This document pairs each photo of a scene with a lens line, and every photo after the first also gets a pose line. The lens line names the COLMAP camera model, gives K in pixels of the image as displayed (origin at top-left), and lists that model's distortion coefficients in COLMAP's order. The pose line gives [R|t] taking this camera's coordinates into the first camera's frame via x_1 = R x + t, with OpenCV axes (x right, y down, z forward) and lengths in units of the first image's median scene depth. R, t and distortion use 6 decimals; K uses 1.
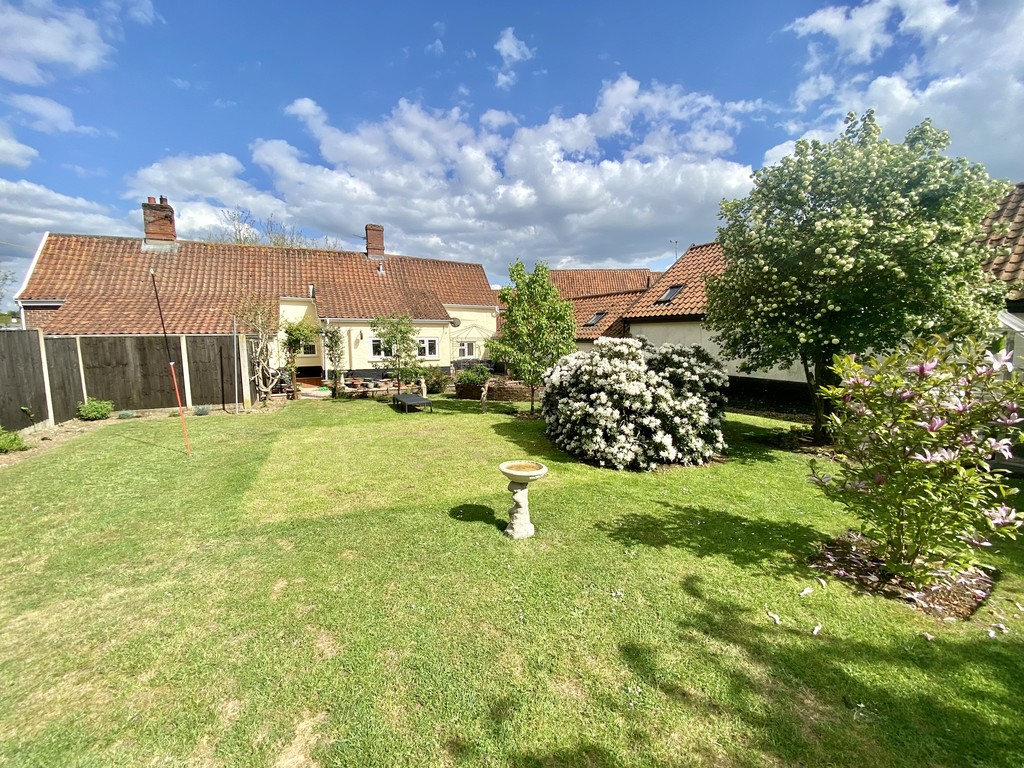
lens RADIAL K [[416.0, 0, 511.5], [0, 416.0, 382.3], [0, 0, 1]] dist [-0.000204, 0.000005]
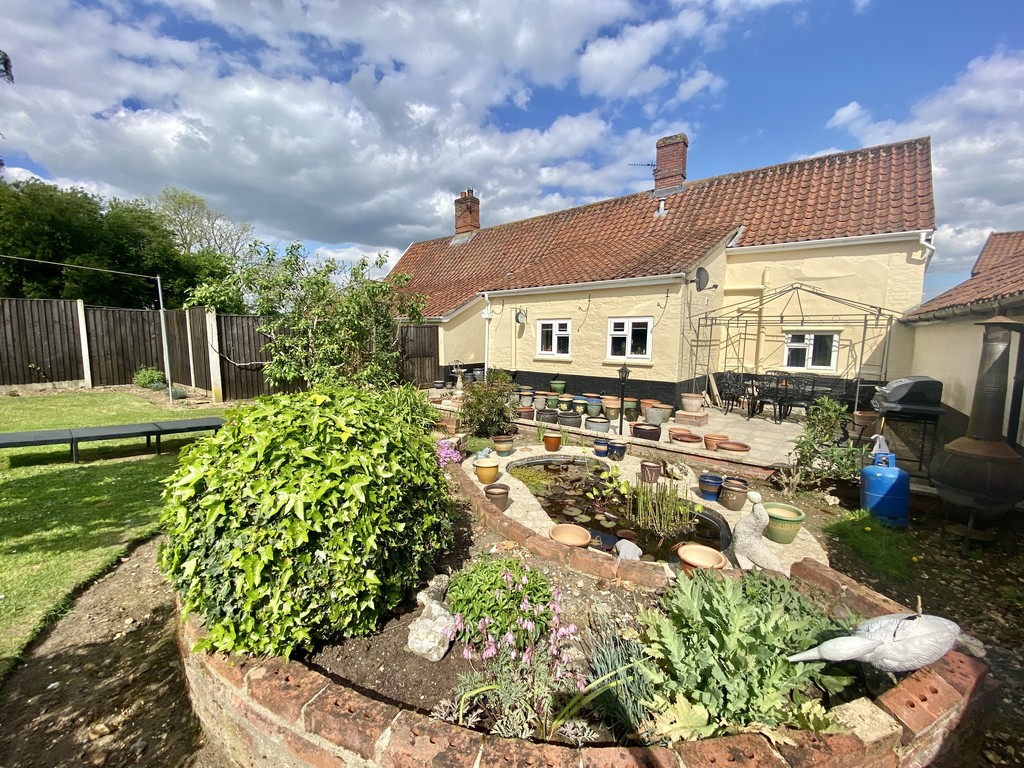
lens RADIAL K [[416.0, 0, 511.6], [0, 416.0, 384.7], [0, 0, 1]] dist [-0.000204, 0.000005]
pose [[0.440612, 0.102921, -0.891778, 0.148720], [-0.111960, 0.991950, 0.059164, -0.040726], [0.890688, 0.073775, 0.448588, 0.616190]]
